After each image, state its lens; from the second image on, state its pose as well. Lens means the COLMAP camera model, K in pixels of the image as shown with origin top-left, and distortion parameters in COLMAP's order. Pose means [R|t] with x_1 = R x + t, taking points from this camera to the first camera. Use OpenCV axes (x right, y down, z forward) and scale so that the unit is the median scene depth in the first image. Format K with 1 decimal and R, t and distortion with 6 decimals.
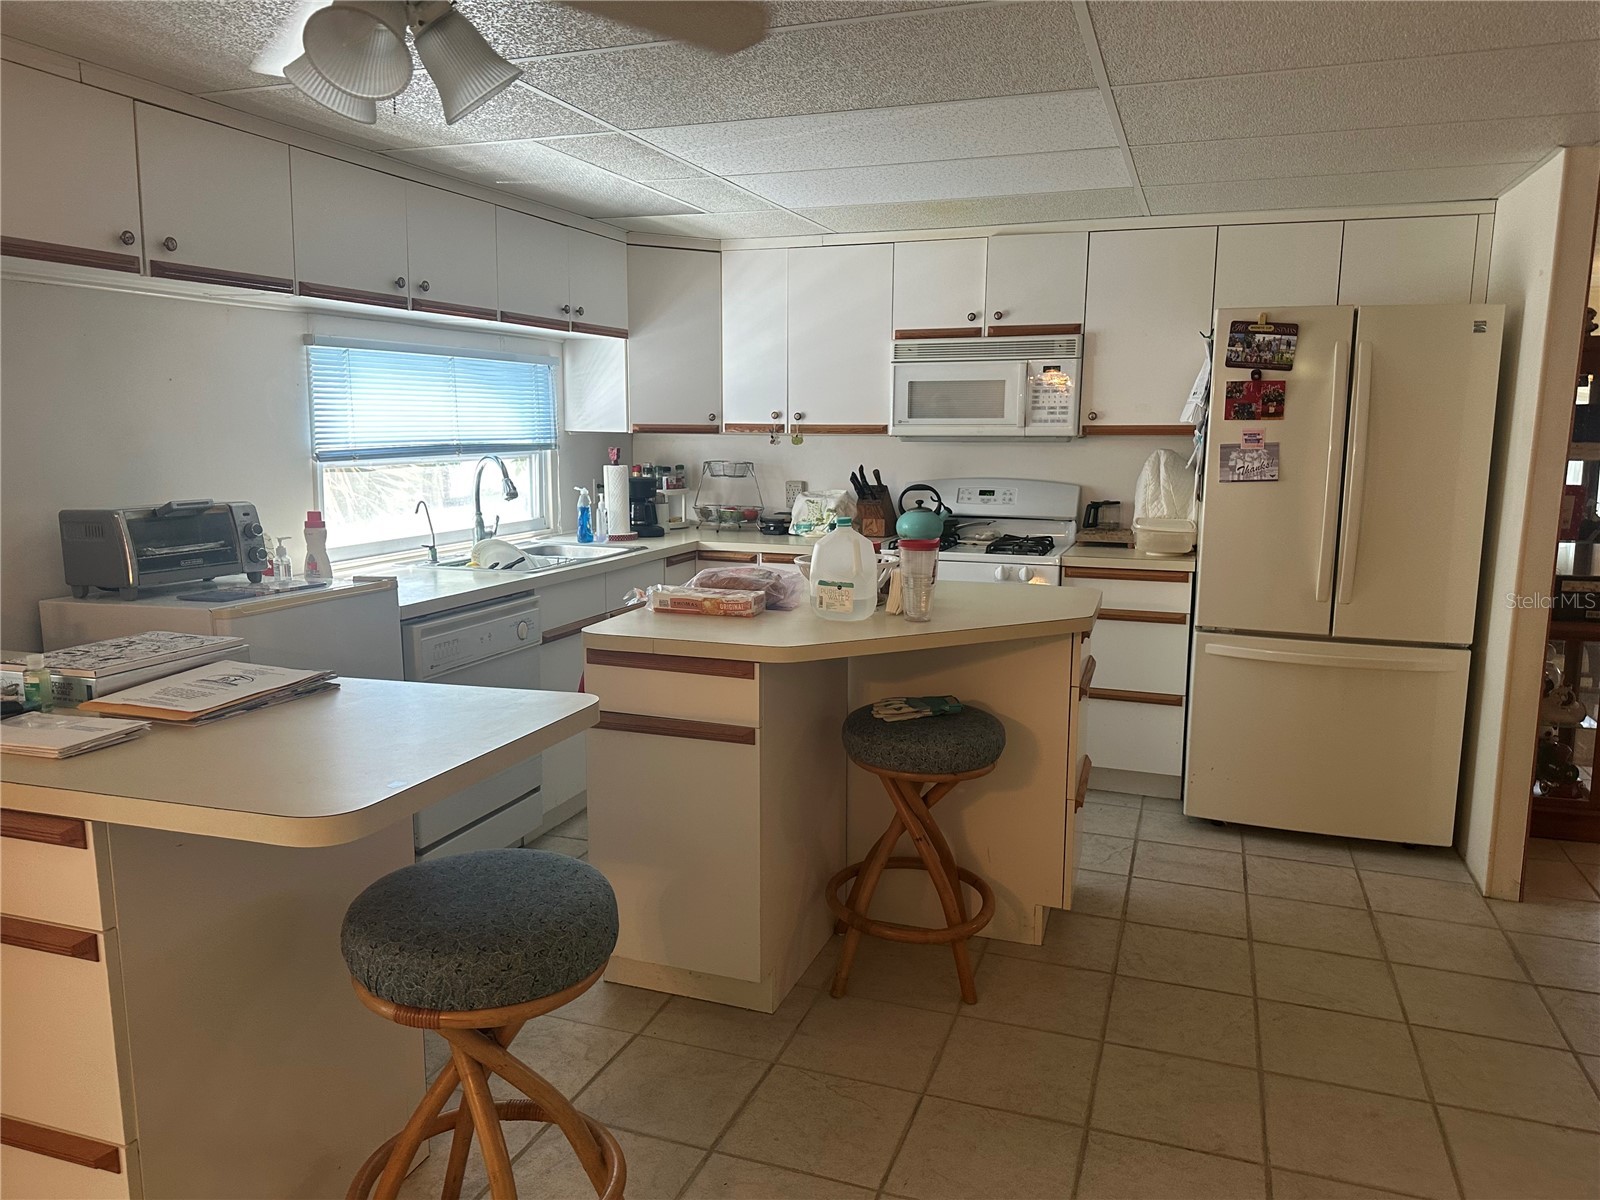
lens RADIAL K [[1140.2, 0, 800.0], [0, 1140.2, 600.0], [0, 0, 1]] dist [0.093672, -0.120318]
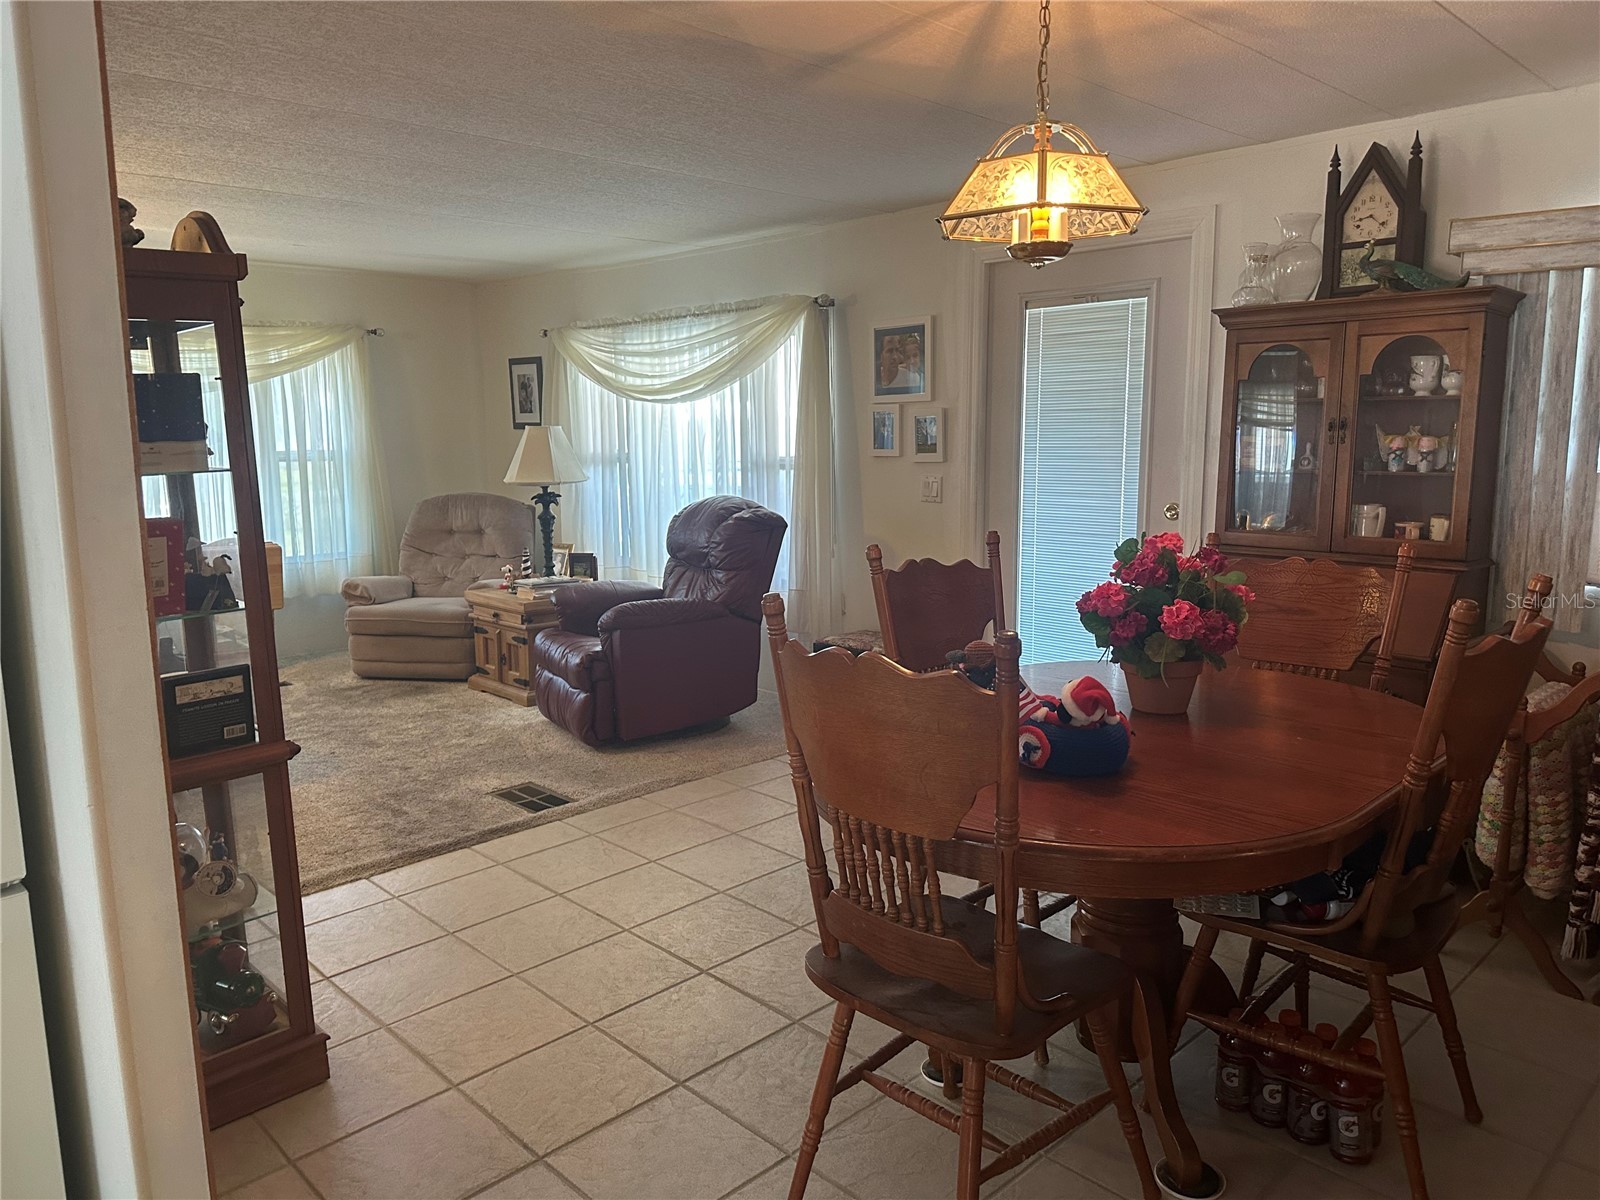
lens RADIAL K [[1150.6, 0, 799.0], [0, 1150.6, 616.1], [0, 0, 1]] dist [0.009228, -0.011231]
pose [[0.455359, -0.161261, 0.875581, 0.336834], [0.151785, 0.983123, 0.102130, -0.067575], [-0.877274, 0.086395, 0.472151, 0.506105]]
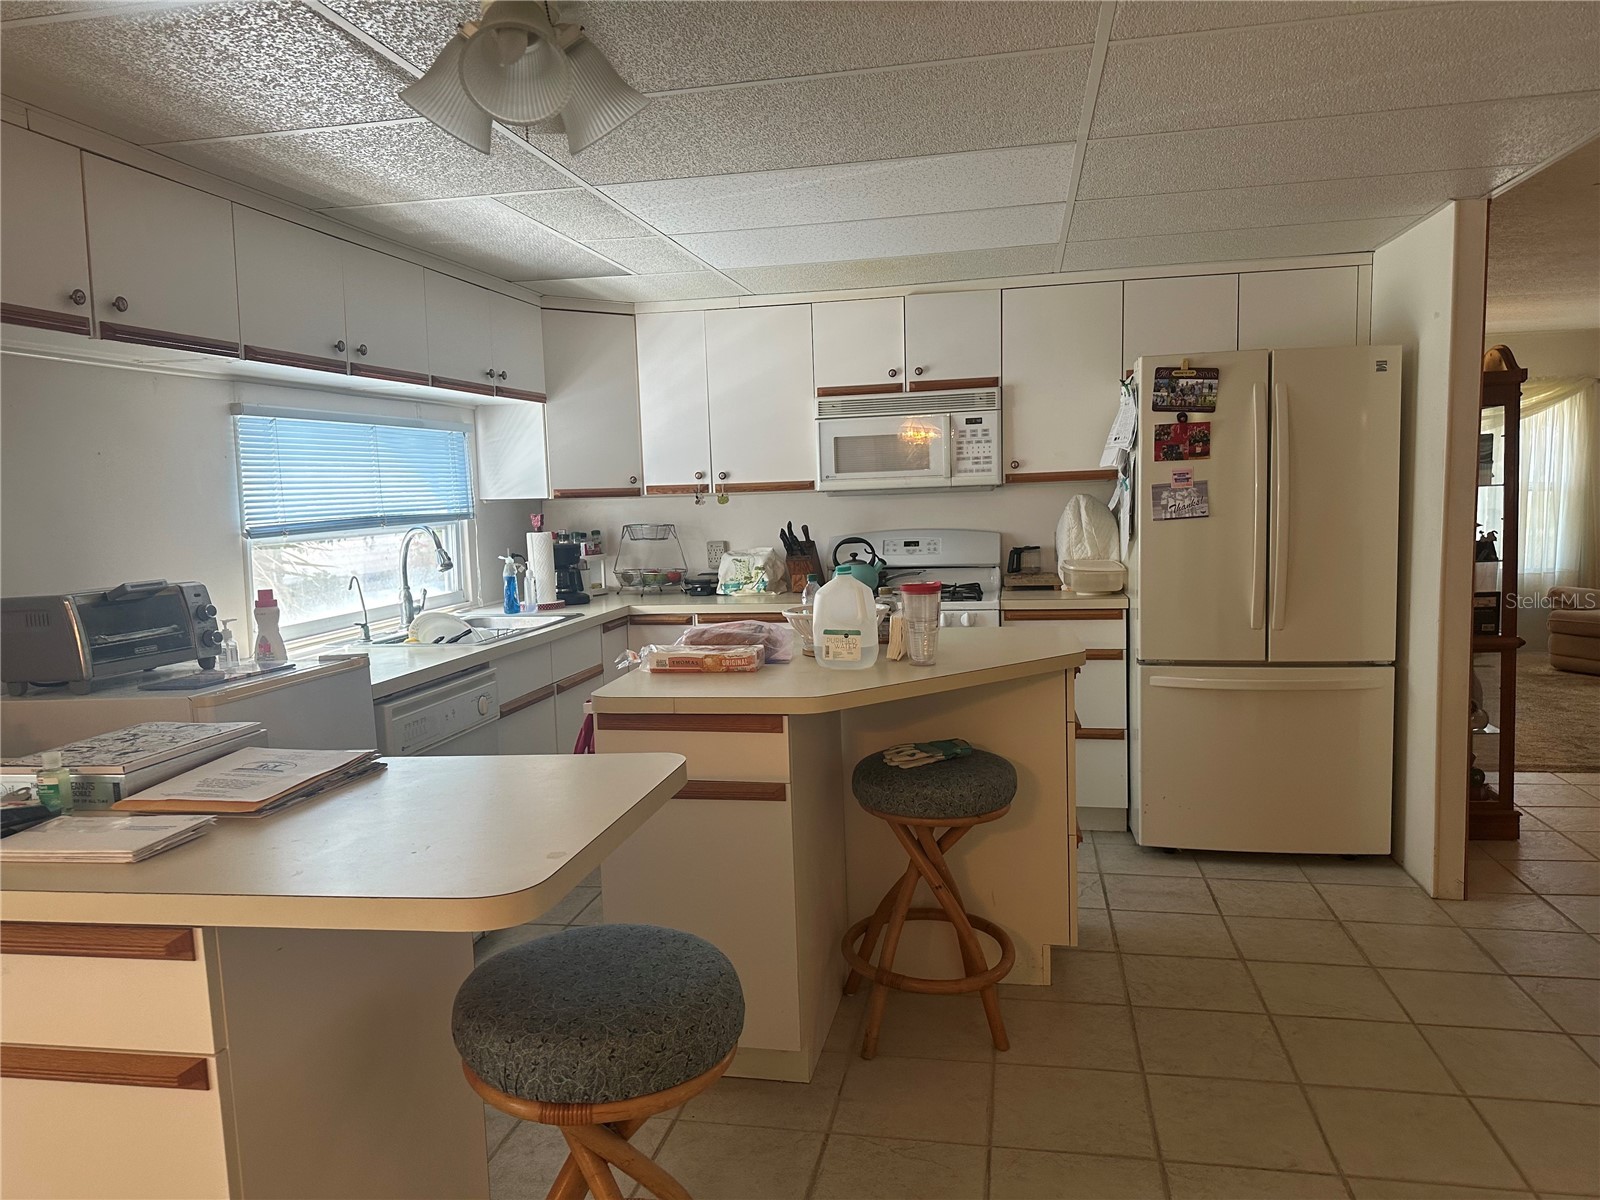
lens RADIAL K [[1136.1, 0, 793.7], [0, 1136.1, 608.5], [0, 0, 1]] dist [0.090708, -0.114192]
pose [[0.988577, -0.053264, 0.140988, -0.116933], [0.060529, 0.997024, -0.047749, 0.007637], [-0.138025, 0.055737, 0.988859, 0.024242]]
